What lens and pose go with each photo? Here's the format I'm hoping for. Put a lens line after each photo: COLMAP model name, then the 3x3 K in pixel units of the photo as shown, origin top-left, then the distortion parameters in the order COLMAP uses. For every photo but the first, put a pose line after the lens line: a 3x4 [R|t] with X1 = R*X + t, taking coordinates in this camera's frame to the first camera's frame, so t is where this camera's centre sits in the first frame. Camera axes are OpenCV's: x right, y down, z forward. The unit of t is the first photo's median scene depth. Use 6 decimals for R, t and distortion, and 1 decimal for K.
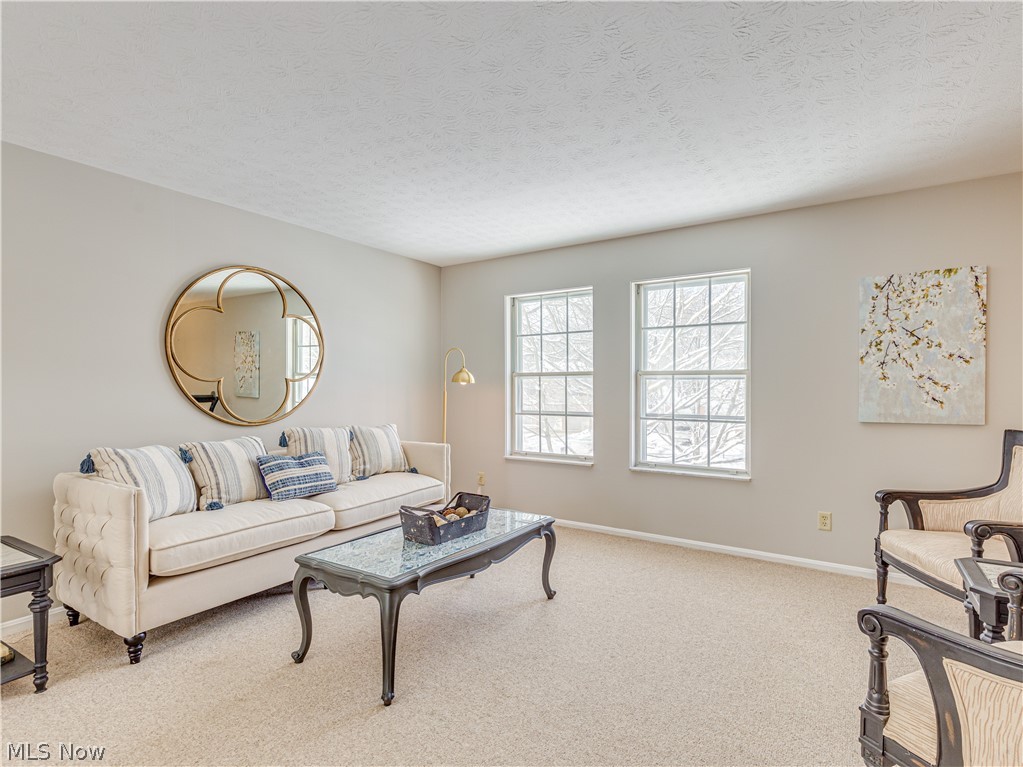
lens RADIAL K [[513.0, 0, 514.4], [0, 513.0, 396.3], [0, 0, 1]] dist [0.000425, -0.000143]
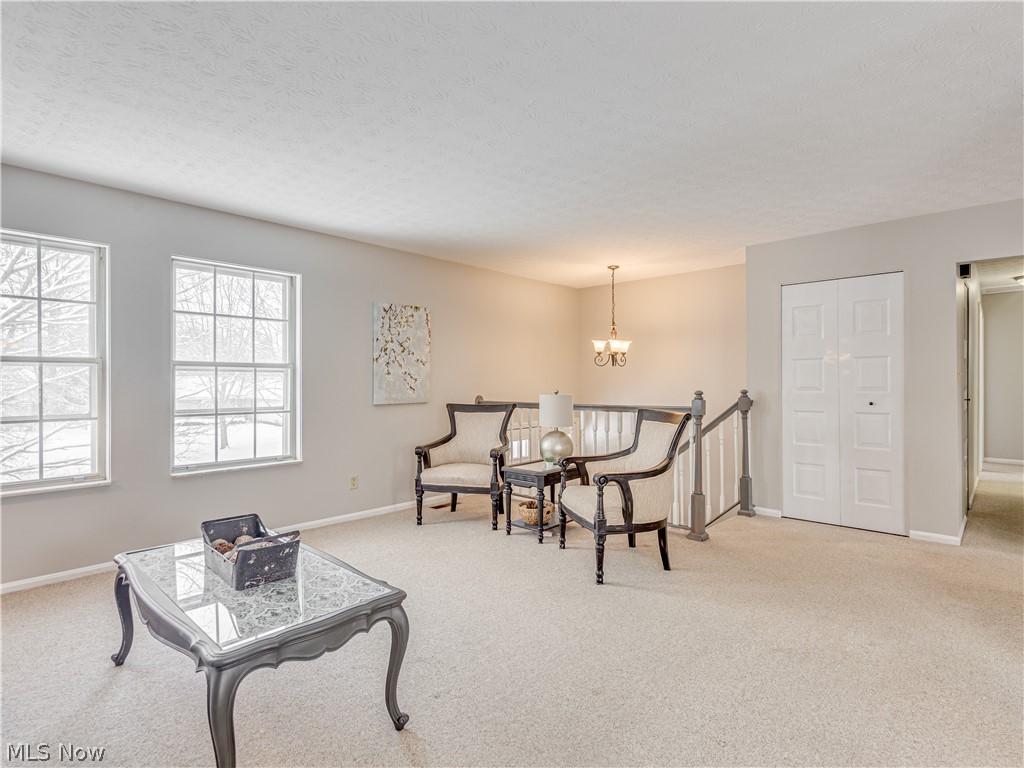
lens RADIAL K [[526.0, 0, 520.3], [0, 526.0, 381.5], [0, 0, 1]] dist [0.000419, -0.000618]
pose [[0.166713, -0.002455, 0.986002, -0.697144], [0.015557, 0.999879, -0.000141, -0.006904], [-0.985883, 0.015362, 0.166731, 0.383795]]
